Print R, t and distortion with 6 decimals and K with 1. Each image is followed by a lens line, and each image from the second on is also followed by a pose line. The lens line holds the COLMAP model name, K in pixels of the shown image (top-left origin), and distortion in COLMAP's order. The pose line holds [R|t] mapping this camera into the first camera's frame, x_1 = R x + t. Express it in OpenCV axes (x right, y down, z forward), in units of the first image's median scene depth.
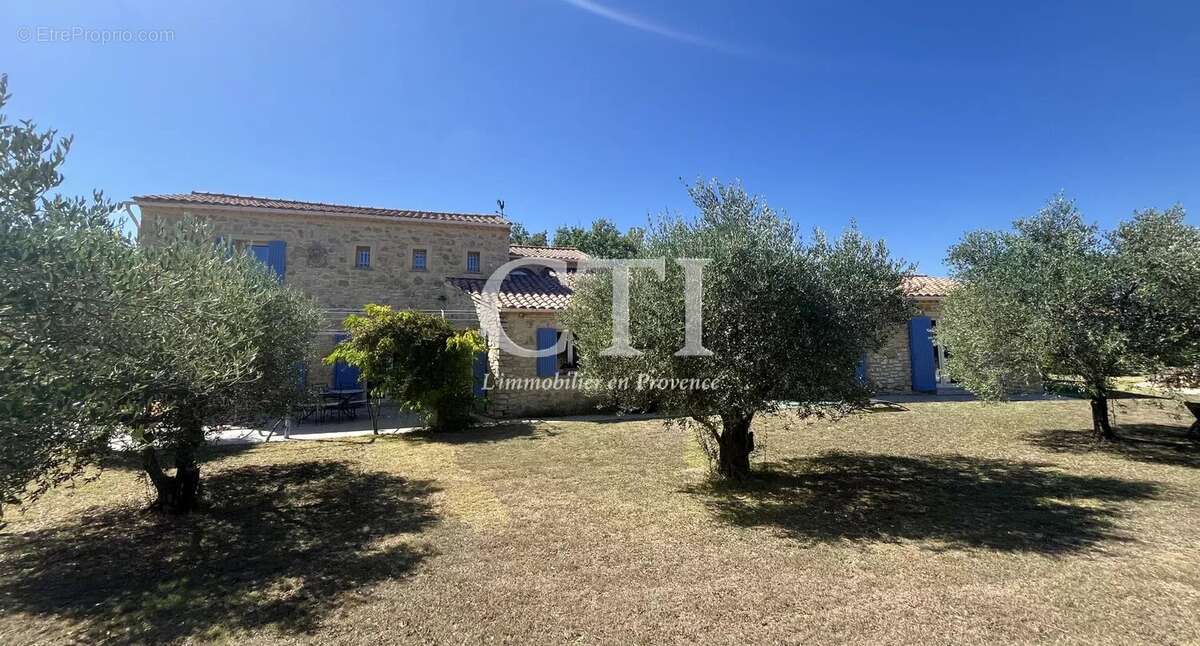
lens RADIAL K [[480.8, 0, 597.4], [0, 480.8, 287.9], [0, 0, 1]] dist [0.000250, -0.000153]
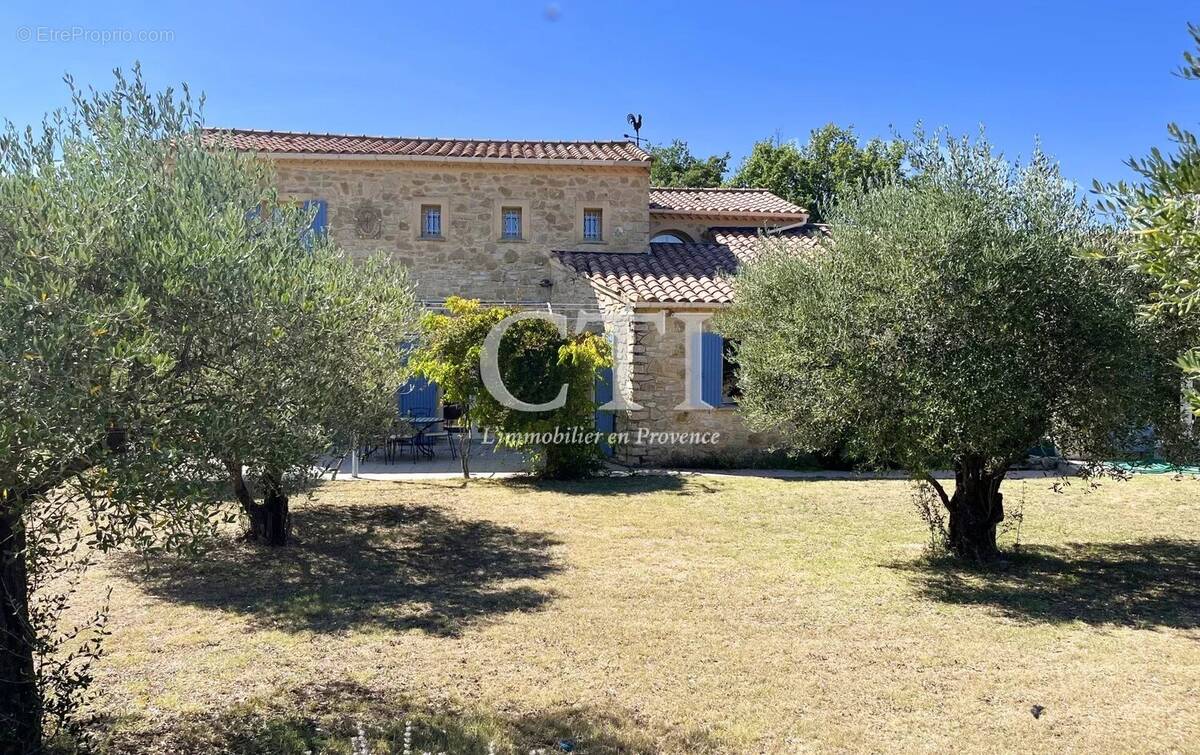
lens RADIAL K [[906.3, 0, 600.2], [0, 906.3, 376.6], [0, 0, 1]] dist [0.039006, 0.000080]
pose [[0.971852, 0.023131, -0.234454, 0.052025], [0.010108, 0.990158, 0.139585, -0.035530], [0.235375, -0.138026, 0.962054, -0.252670]]
